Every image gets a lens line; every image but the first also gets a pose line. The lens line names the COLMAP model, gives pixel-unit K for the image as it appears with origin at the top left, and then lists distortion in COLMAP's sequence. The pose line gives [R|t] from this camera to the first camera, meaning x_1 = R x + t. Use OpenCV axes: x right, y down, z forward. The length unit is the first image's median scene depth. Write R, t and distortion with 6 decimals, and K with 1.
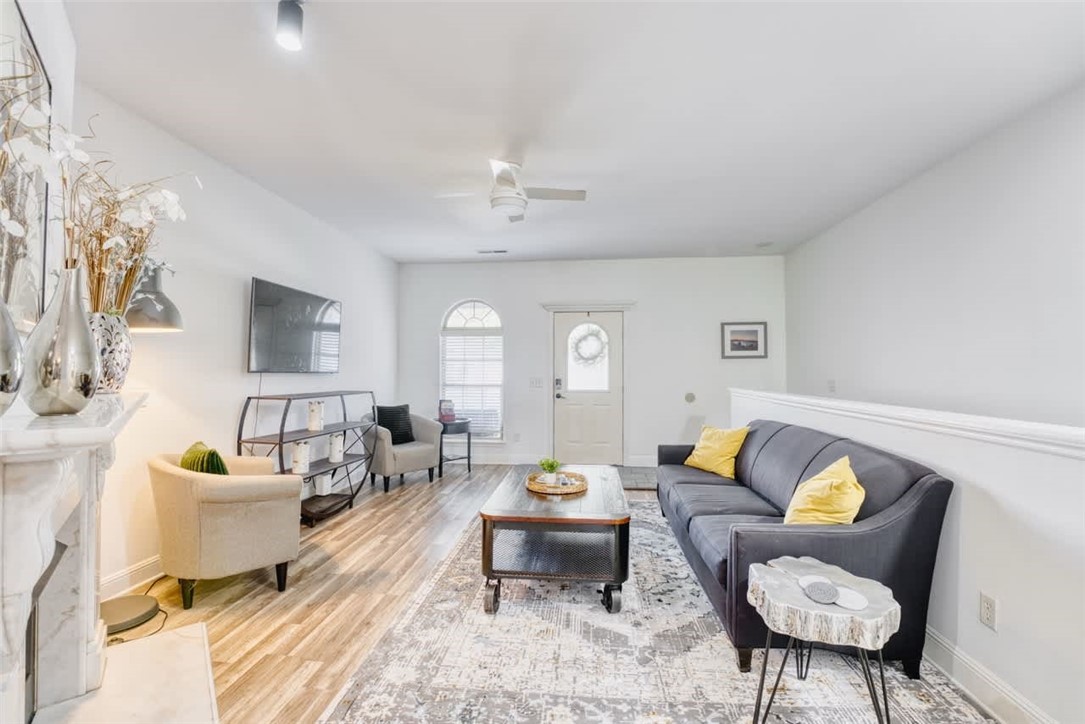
lens RADIAL K [[457.4, 0, 542.5], [0, 457.4, 362.0], [0, 0, 1]] dist [-0.022885, 0.000044]
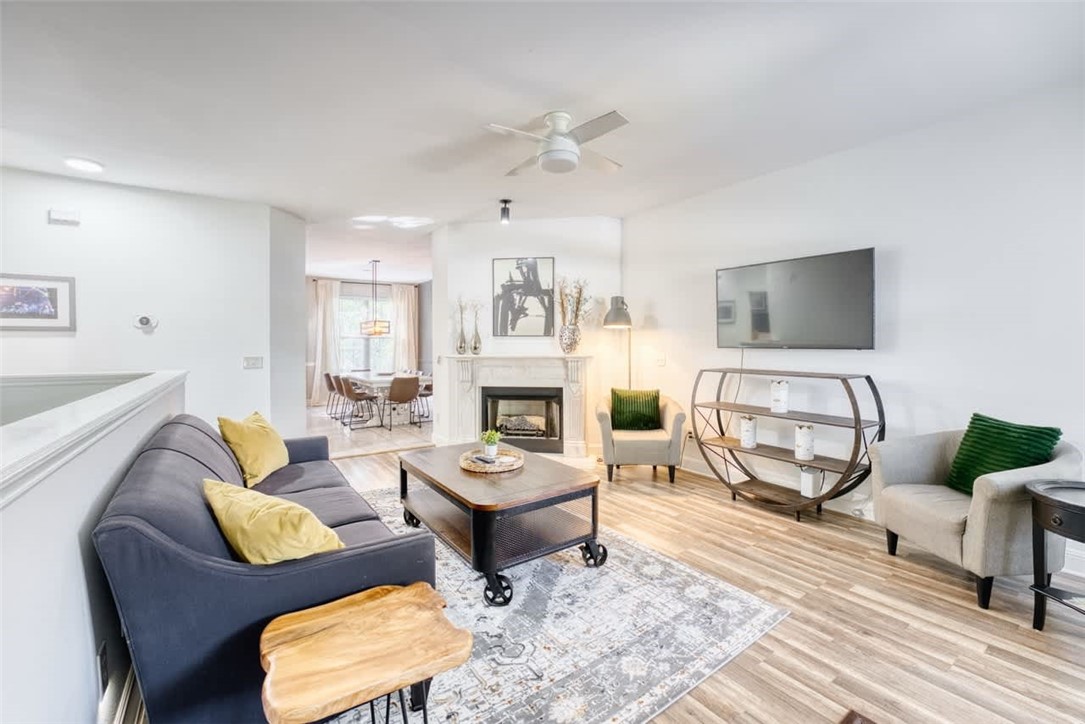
lens RADIAL K [[454.8, 0, 547.4], [0, 454.8, 346.8], [0, 0, 1]] dist [-0.002180, -0.000420]
pose [[-0.748380, 0.006088, -0.663243, 0.452771], [0.014743, 0.999863, -0.007458, 0.020785], [0.663107, -0.015360, -0.748367, 1.395429]]
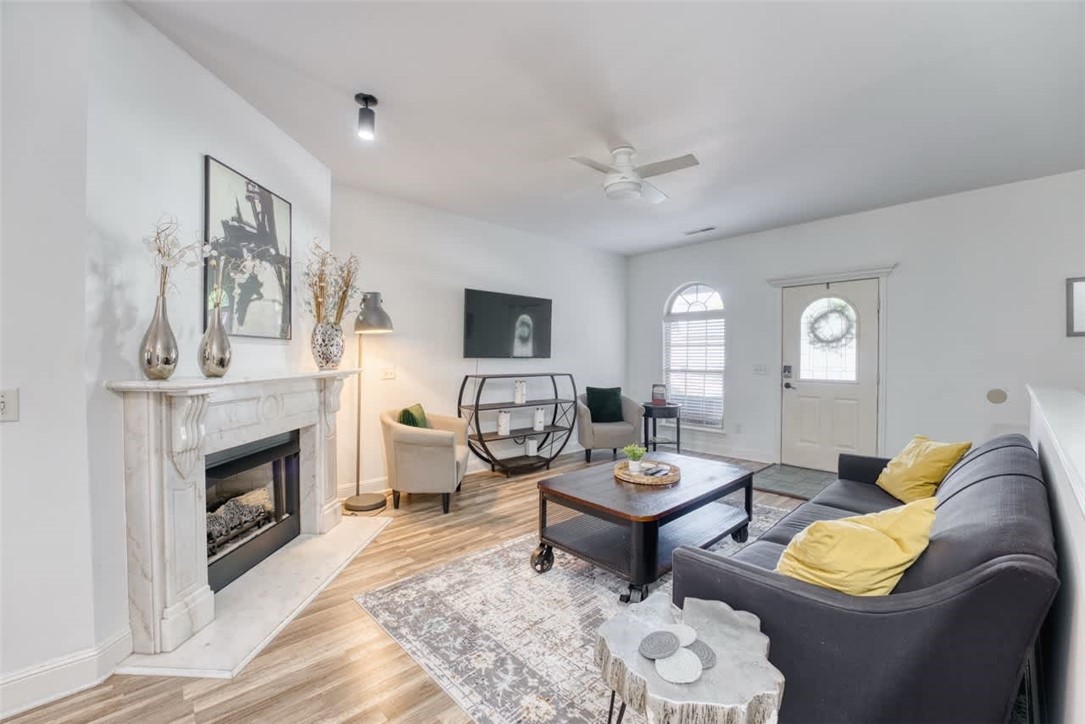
lens RADIAL K [[443.1, 0, 539.9], [0, 443.1, 363.5], [0, 0, 1]] dist [-0.016032, 0.000507]
pose [[0.747655, 0.010862, -0.663999, 0.366753], [0.012956, 0.999437, 0.030938, 0.002106], [0.663961, -0.031733, 0.747093, 0.120597]]
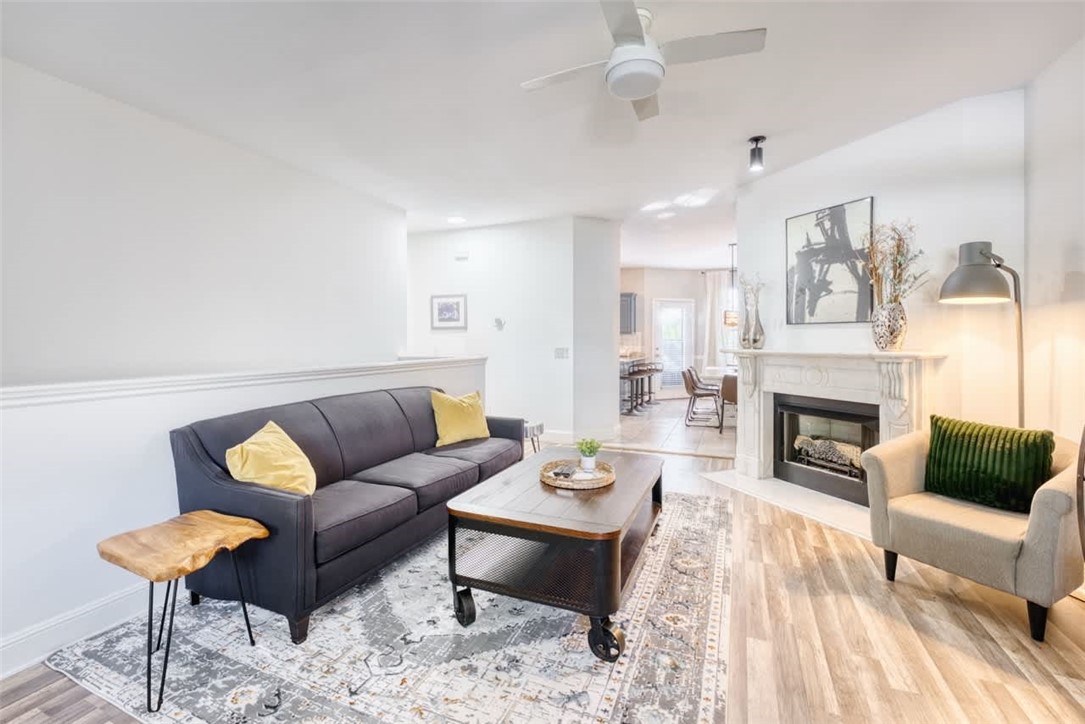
lens RADIAL K [[470.9, 0, 539.9], [0, 470.9, 343.6], [0, 0, 1]] dist [-0.029955, 0.005776]
pose [[-0.954665, 0.002147, 0.297676, -0.121659], [-0.000659, 0.999956, -0.009325, 0.027730], [-0.297683, -0.009098, -0.954621, 1.405044]]
